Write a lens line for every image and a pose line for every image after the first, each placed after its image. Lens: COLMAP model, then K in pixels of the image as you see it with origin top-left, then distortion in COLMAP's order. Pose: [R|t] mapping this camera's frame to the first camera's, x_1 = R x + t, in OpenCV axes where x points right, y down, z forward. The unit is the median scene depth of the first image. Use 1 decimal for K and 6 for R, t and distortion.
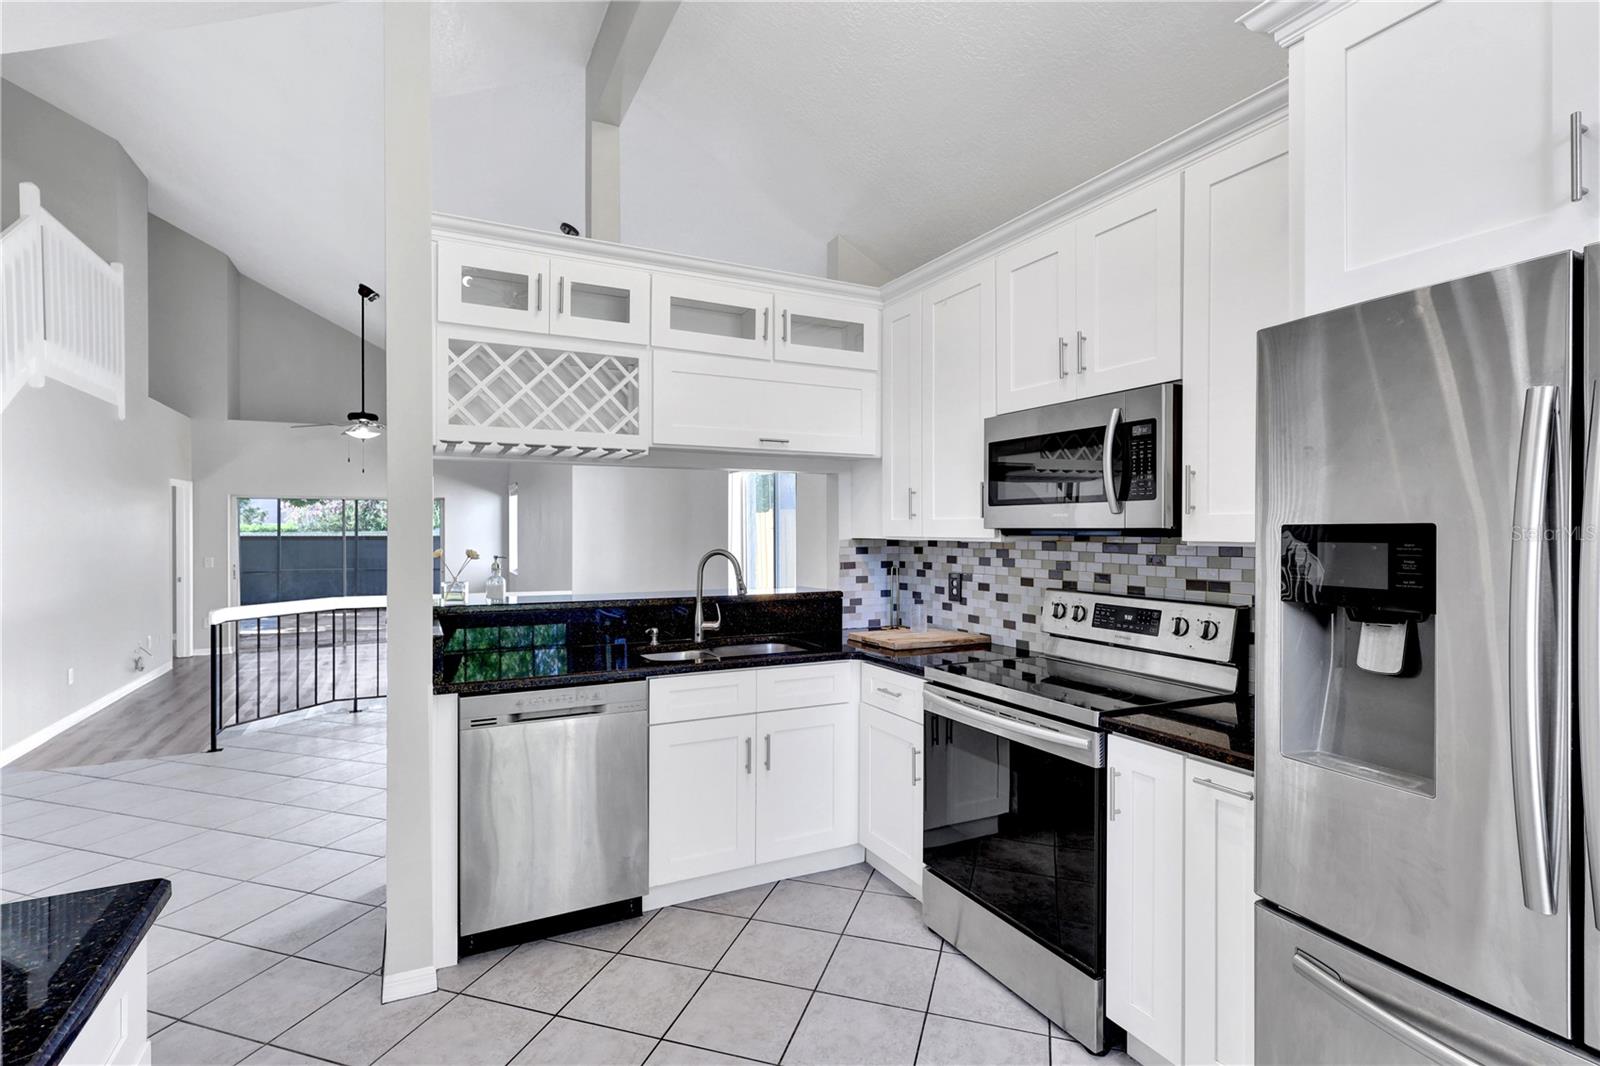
lens RADIAL K [[768.5, 0, 799.6], [0, 768.5, 535.4], [0, 0, 1]] dist [0.016179, 0.000467]
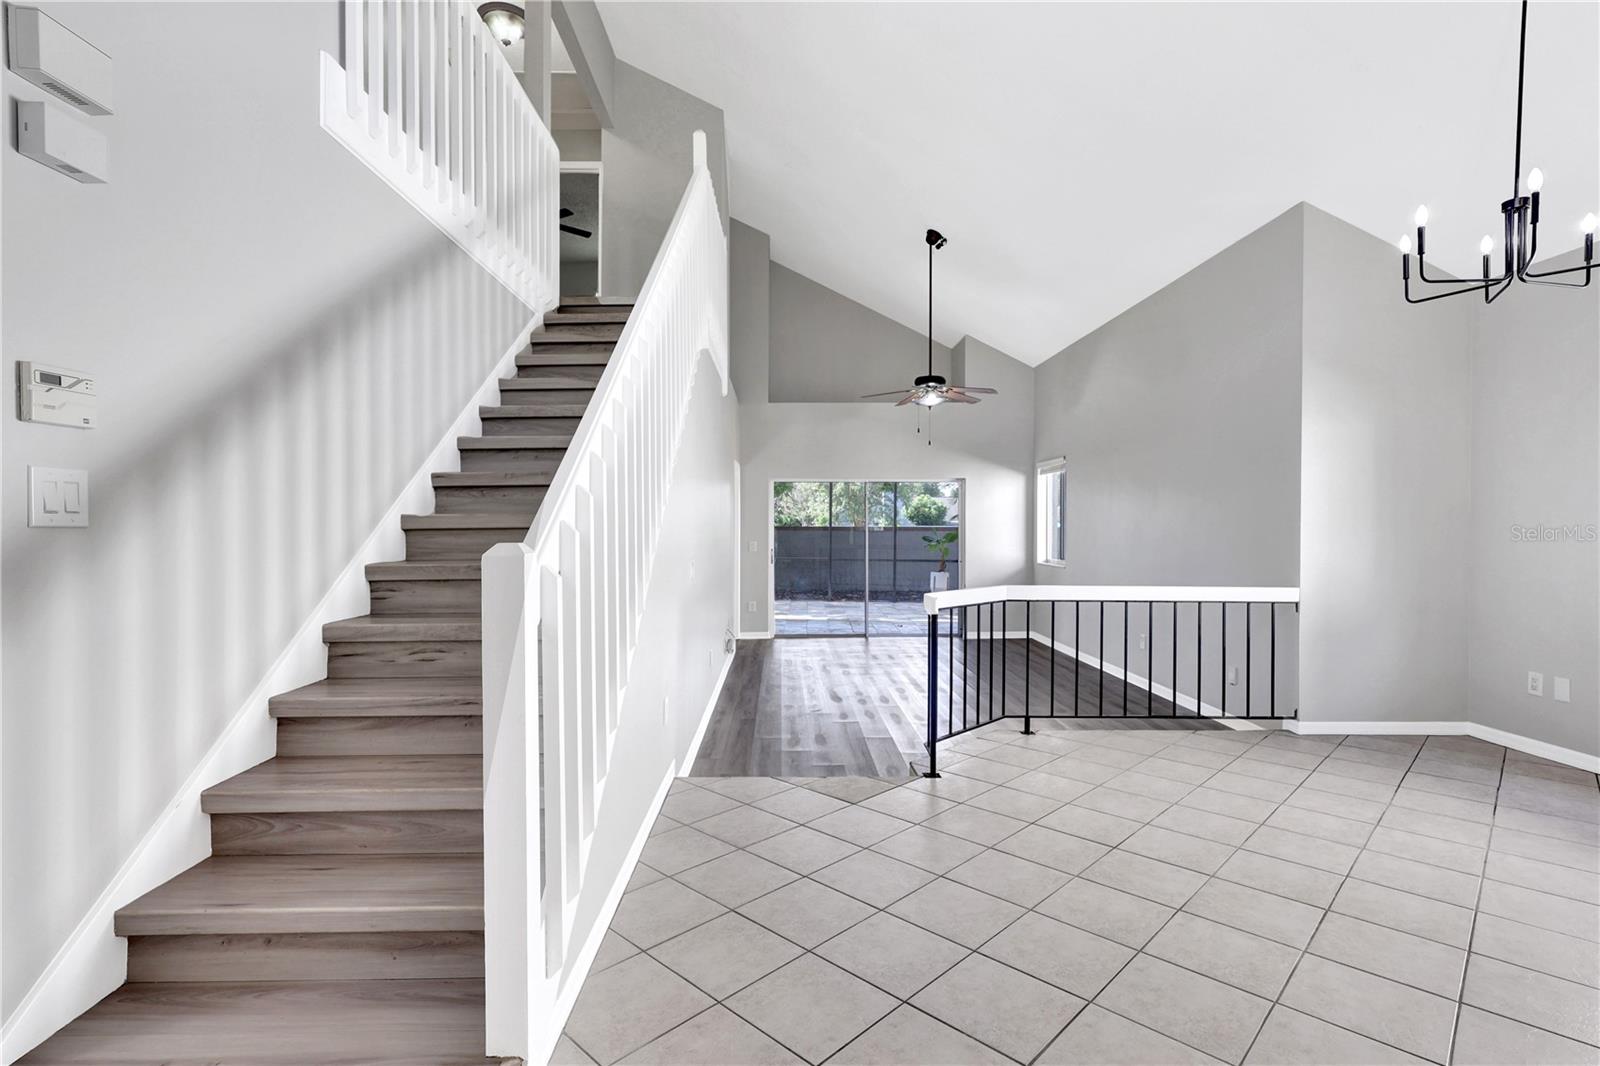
lens RADIAL K [[768.5, 0, 794.8], [0, 768.5, 534.4], [0, 0, 1]] dist [0.016179, 0.000467]
pose [[0.898683, 0.005902, -0.438559, -0.317913], [-0.006288, 0.999980, 0.000573, 0.021662], [0.438554, 0.002243, 0.898702, 0.146422]]
